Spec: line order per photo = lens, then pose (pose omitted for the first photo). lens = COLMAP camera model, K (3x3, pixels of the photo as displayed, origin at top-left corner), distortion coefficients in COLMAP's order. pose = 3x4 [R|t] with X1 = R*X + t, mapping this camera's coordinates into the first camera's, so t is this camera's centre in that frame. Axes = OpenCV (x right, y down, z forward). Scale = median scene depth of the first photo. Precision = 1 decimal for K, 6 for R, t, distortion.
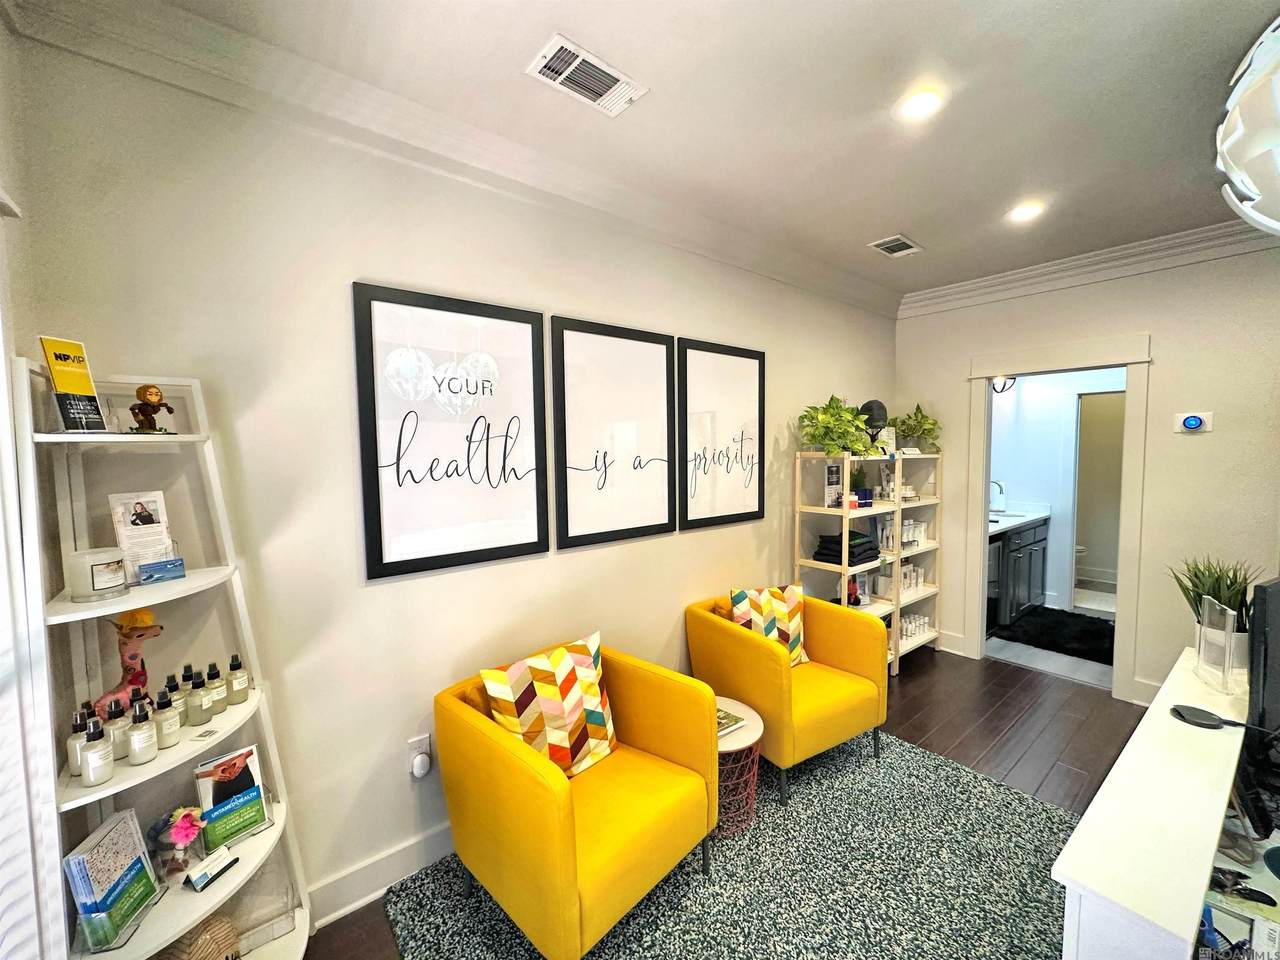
lens RADIAL K [[512.7, 0, 641.9], [0, 512.7, 481.0], [0, 0, 1]] dist [0.002253, 0.000326]
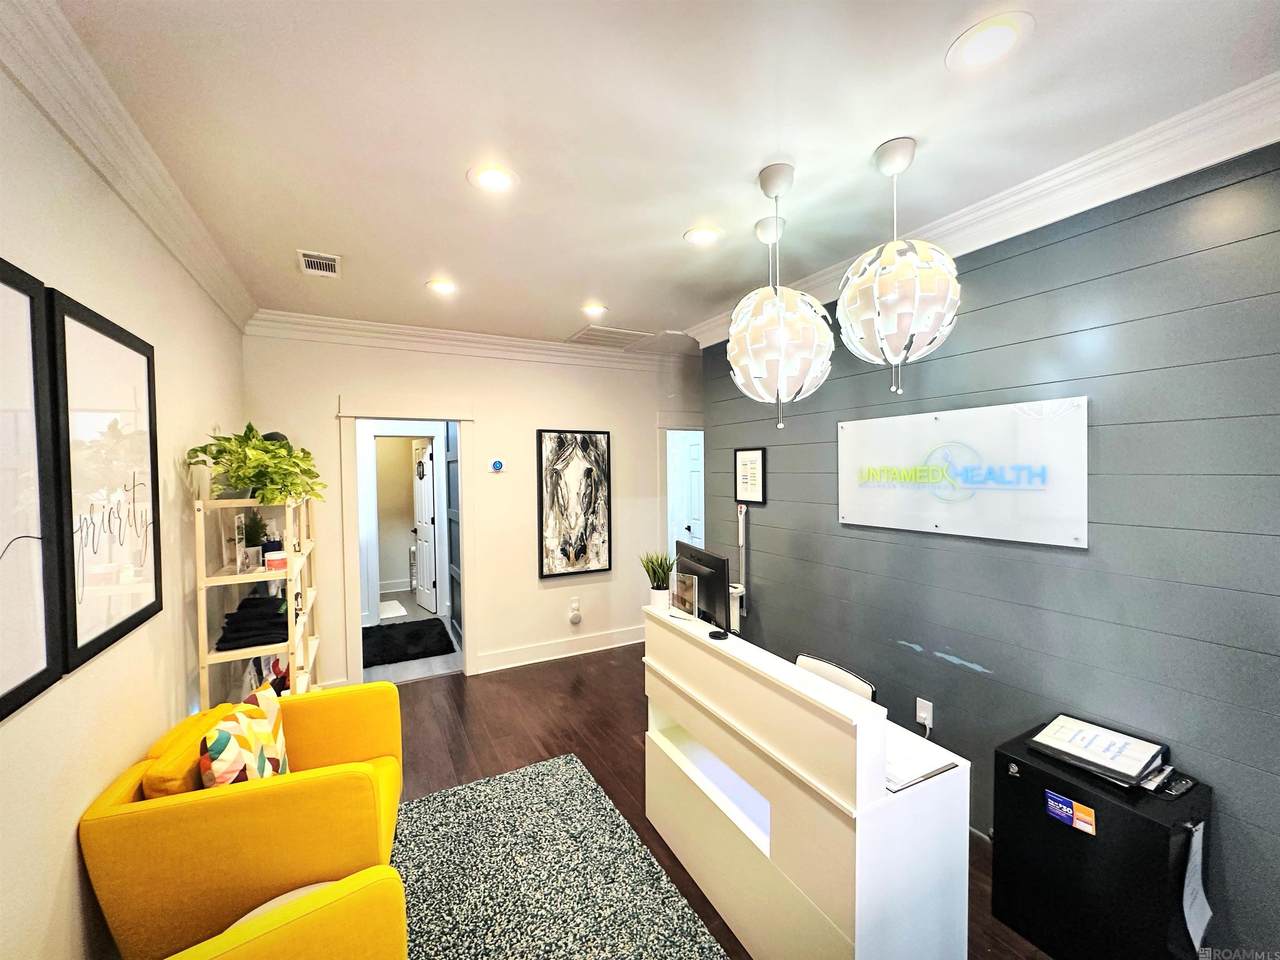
lens RADIAL K [[512.7, 0, 642.5], [0, 512.7, 480.4], [0, 0, 1]] dist [0.002253, 0.000326]
pose [[0.189703, -0.020661, 0.981624, -0.312423], [0.075698, 0.997111, 0.006358, -0.053081], [-0.978919, 0.073101, 0.190719, 0.350904]]
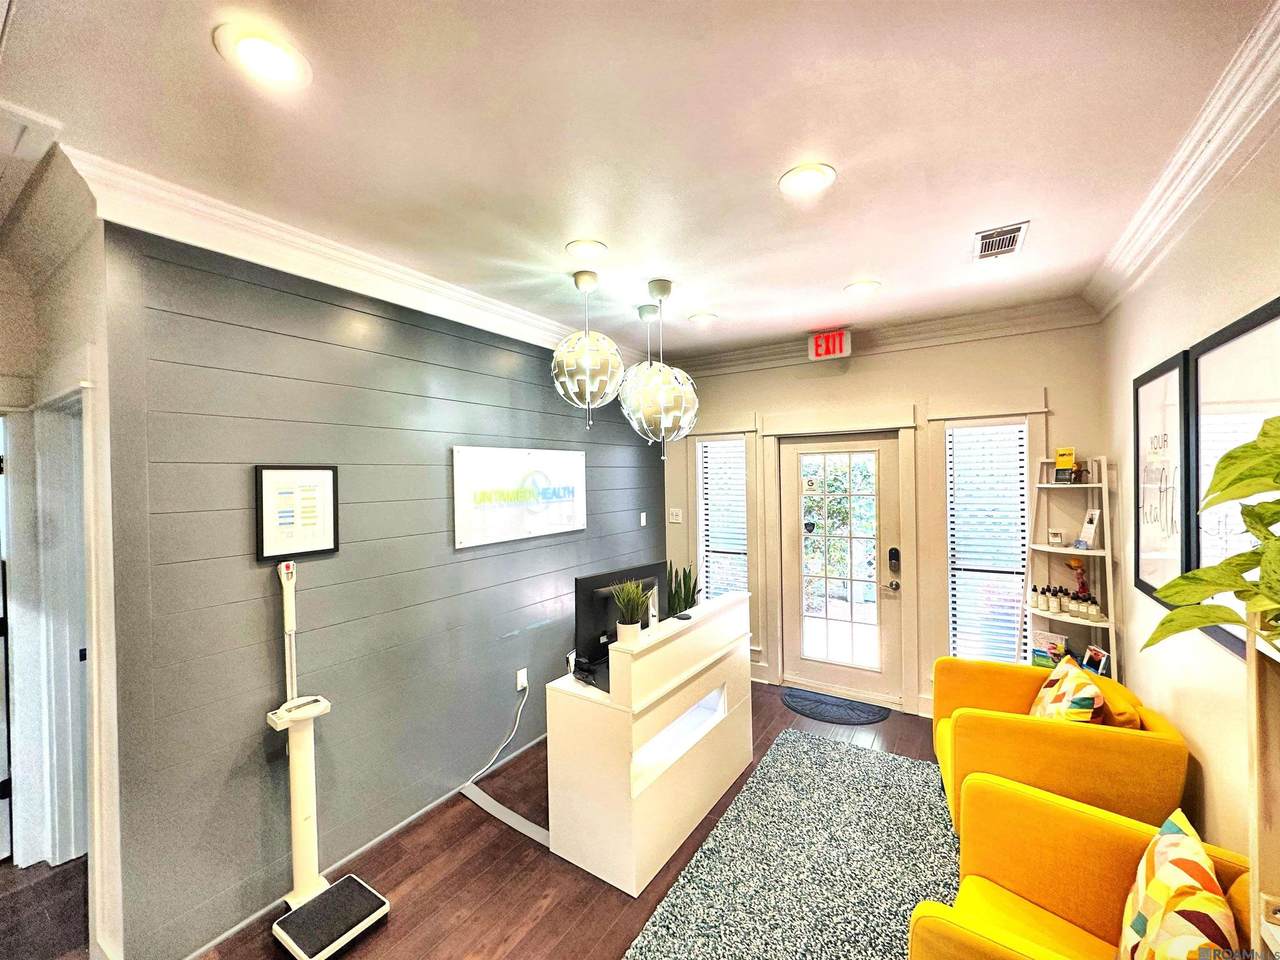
lens RADIAL K [[512.7, 0, 640.8], [0, 512.7, 474.7], [0, 0, 1]] dist [0.002253, 0.000326]
pose [[-0.953613, 0.024779, -0.300014, 1.378242], [0.006231, 0.998018, 0.062621, -0.188692], [0.300971, 0.057847, -0.951877, 1.766833]]
